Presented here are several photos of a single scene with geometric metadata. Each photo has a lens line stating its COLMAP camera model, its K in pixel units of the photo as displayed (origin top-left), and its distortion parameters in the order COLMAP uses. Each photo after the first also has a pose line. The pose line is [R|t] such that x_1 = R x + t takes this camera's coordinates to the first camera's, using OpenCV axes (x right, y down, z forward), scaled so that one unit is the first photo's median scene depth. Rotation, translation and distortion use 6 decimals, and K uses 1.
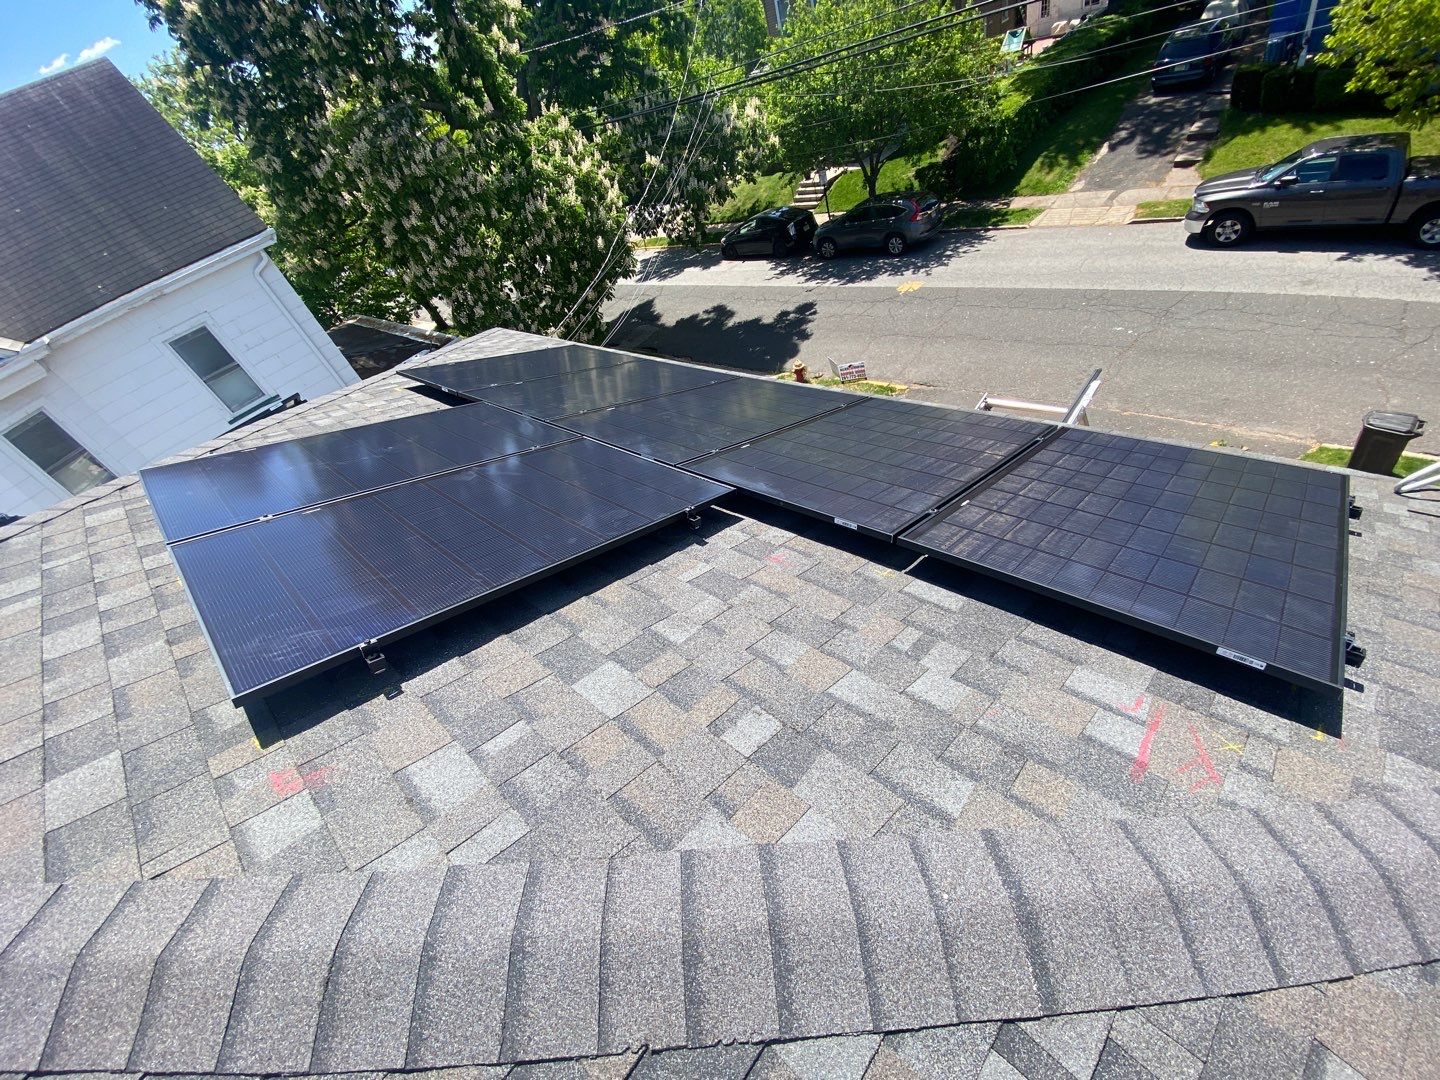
lens RADIAL K [[585.6, 0, 720.0], [0, 585.6, 540.0], [0, 0, 1]] dist [0.016356, -0.020502]
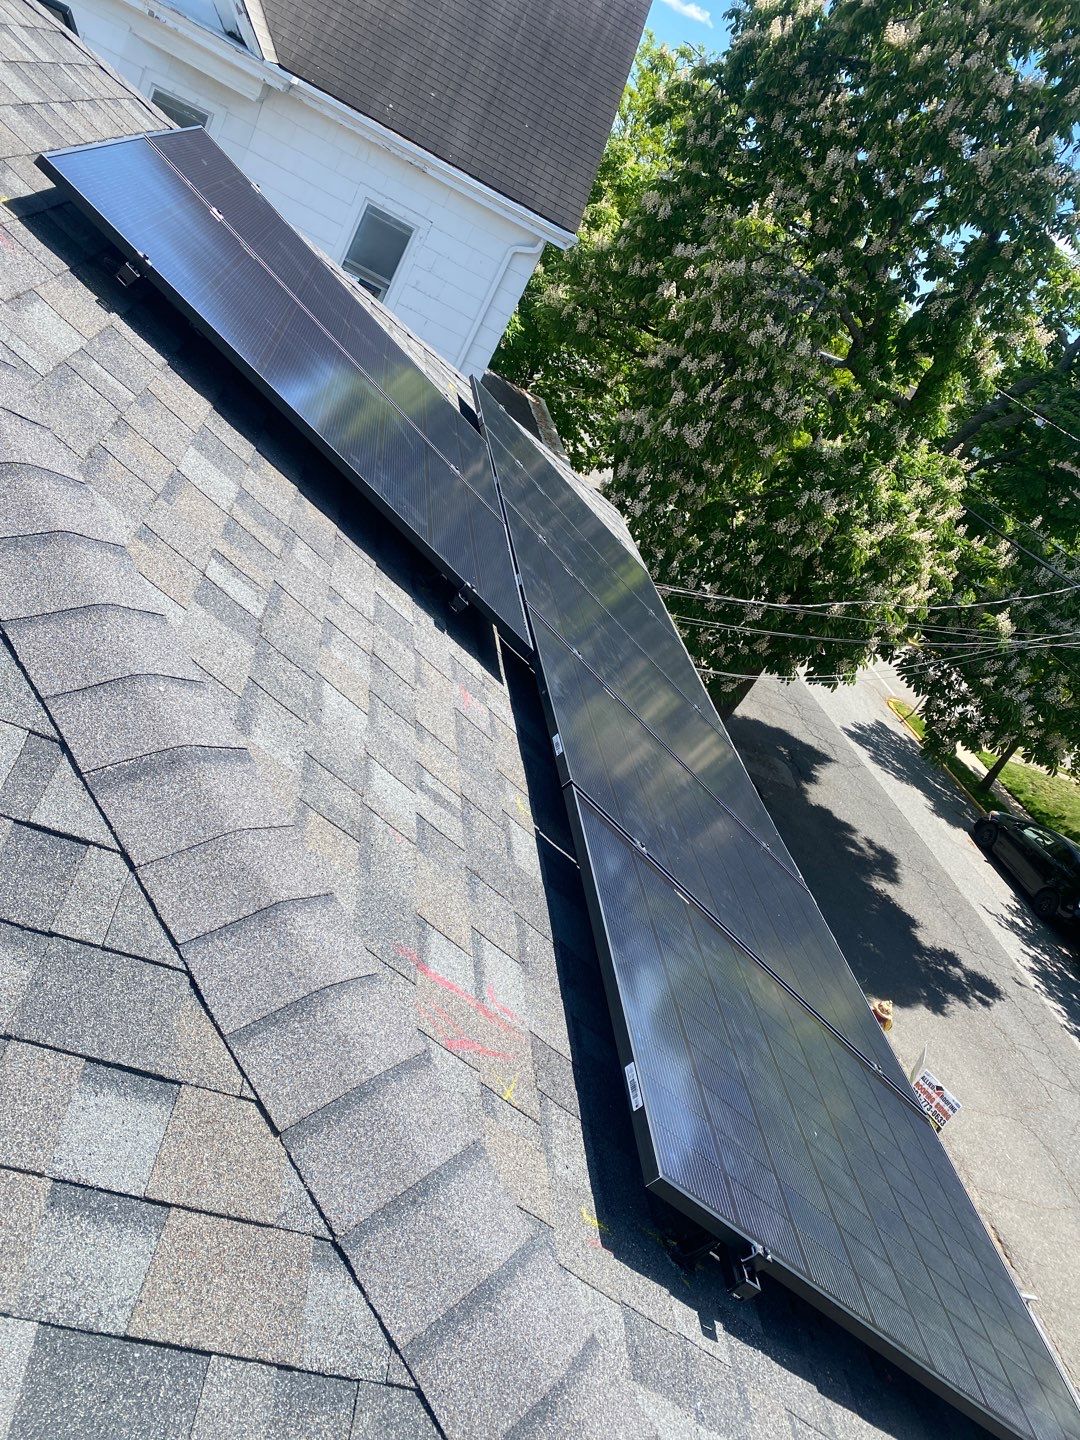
lens RADIAL K [[1107.2, 0, 537.3], [0, 1107.2, 755.3], [0, 0, 1]] dist [0.020588, -0.011516]
pose [[0.511688, 0.801105, -0.310493, 0.117722], [-0.859085, 0.482197, -0.171638, 0.042863], [0.012219, 0.354565, 0.934952, -0.046489]]
